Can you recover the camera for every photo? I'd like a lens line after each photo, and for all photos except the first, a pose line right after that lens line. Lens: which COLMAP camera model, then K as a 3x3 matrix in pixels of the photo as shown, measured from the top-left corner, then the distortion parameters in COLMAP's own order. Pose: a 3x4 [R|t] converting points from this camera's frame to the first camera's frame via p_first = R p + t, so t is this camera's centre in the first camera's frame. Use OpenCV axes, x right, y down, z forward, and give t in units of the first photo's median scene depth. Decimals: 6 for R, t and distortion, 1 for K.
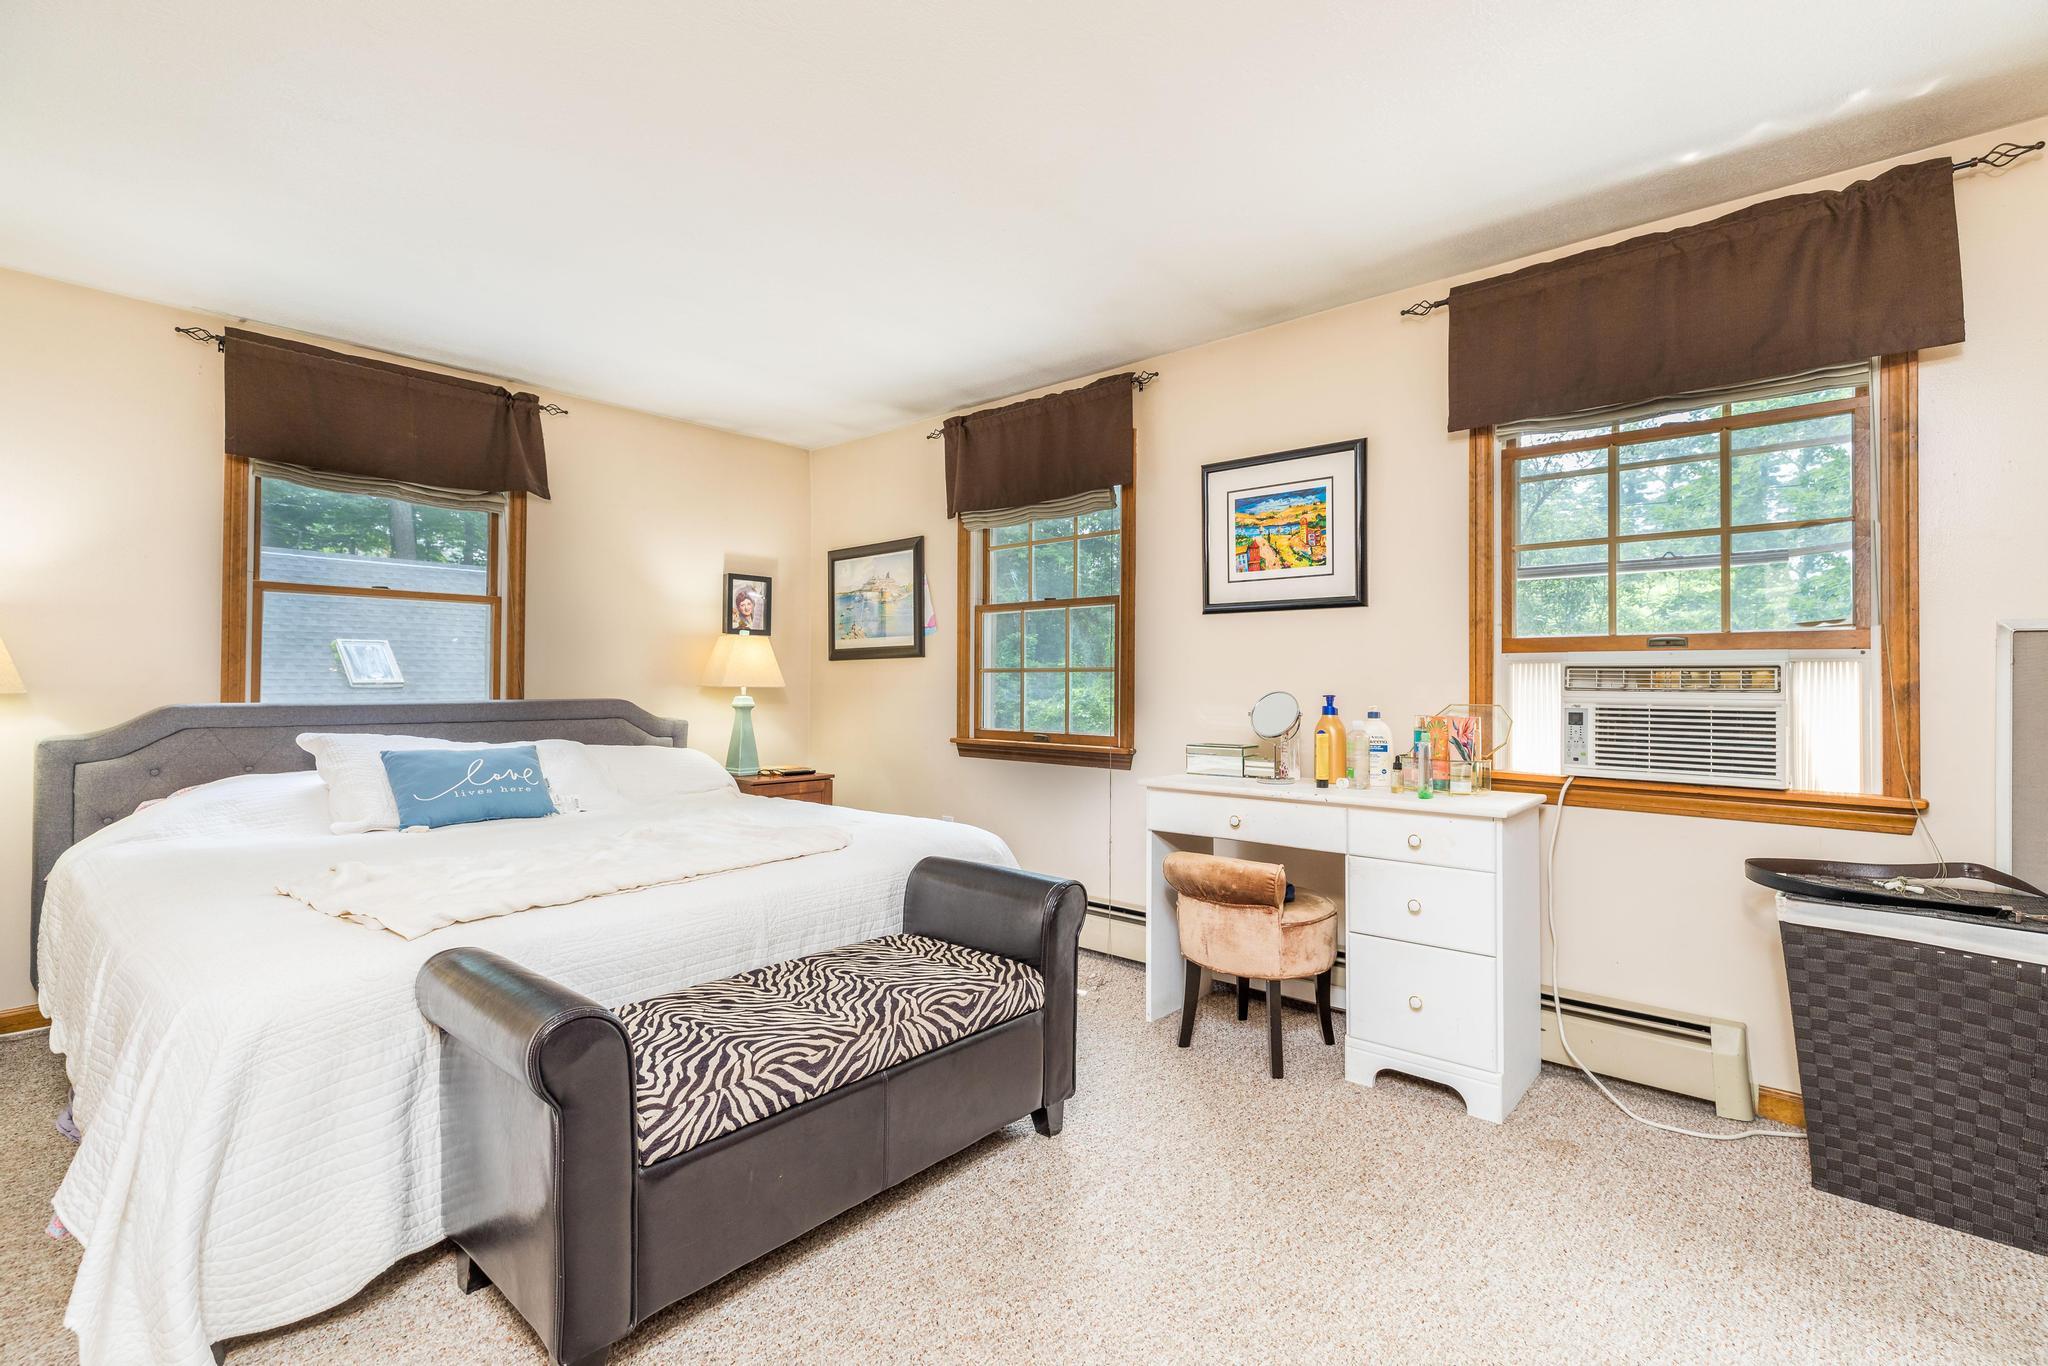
lens RADIAL K [[916.7, 0, 1020.4], [0, 916.7, 689.3], [0, 0, 1]] dist [0.004794, 0.000361]
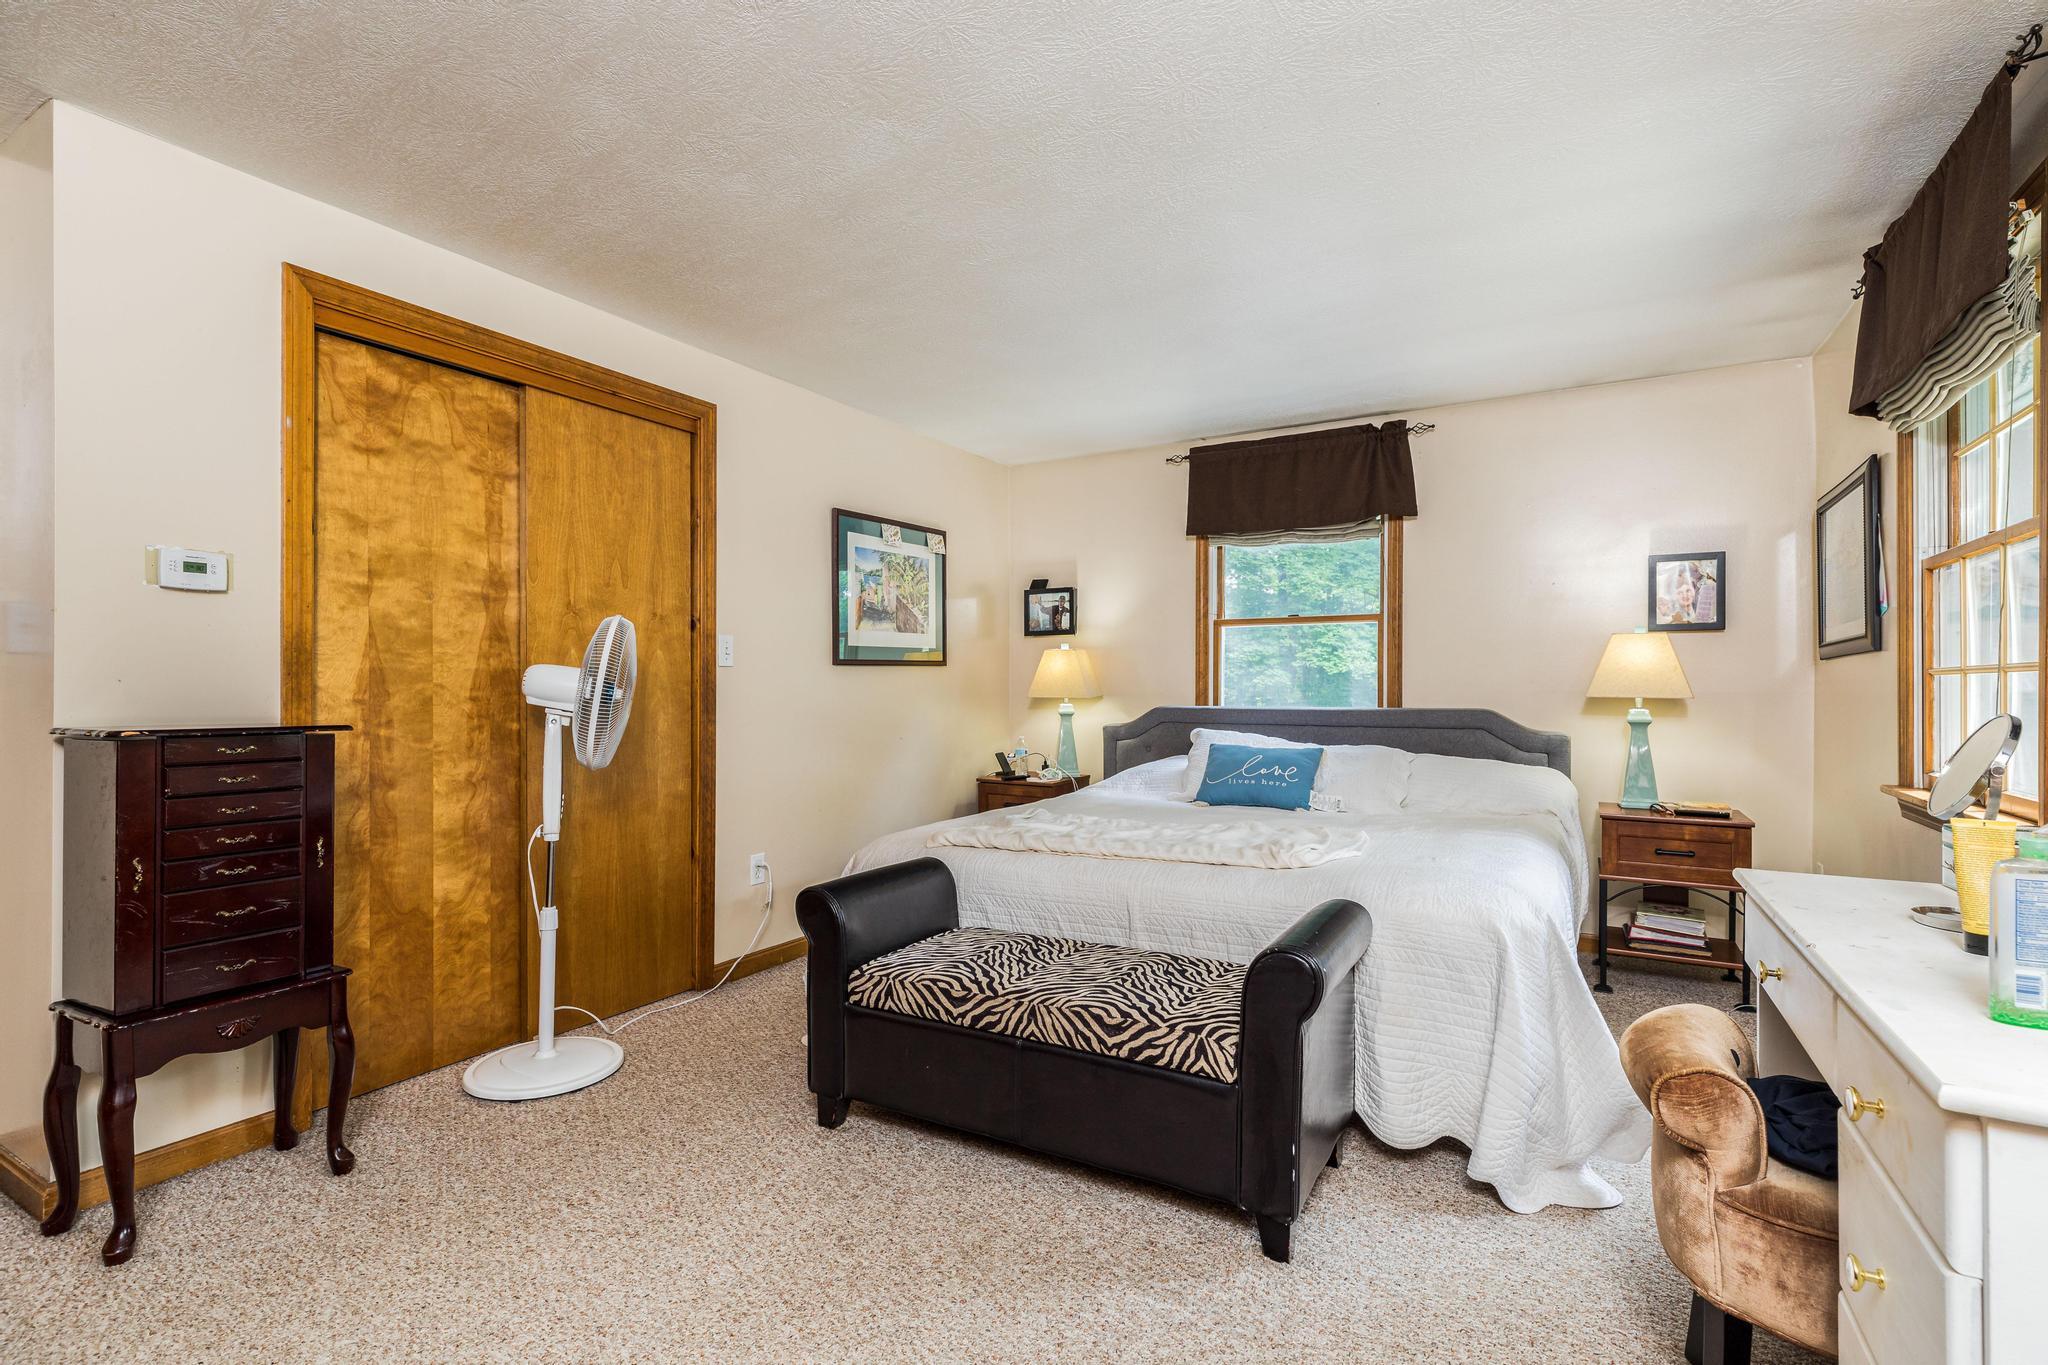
lens RADIAL K [[929.5, 0, 1017.0], [0, 929.5, 713.2], [0, 0, 1]] dist [0.002947, 0.000249]
pose [[0.218961, 0.022362, -0.975477, 0.535820], [-0.007028, 0.999748, 0.021340, -0.003391], [0.975708, 0.002183, 0.219063, 0.421524]]
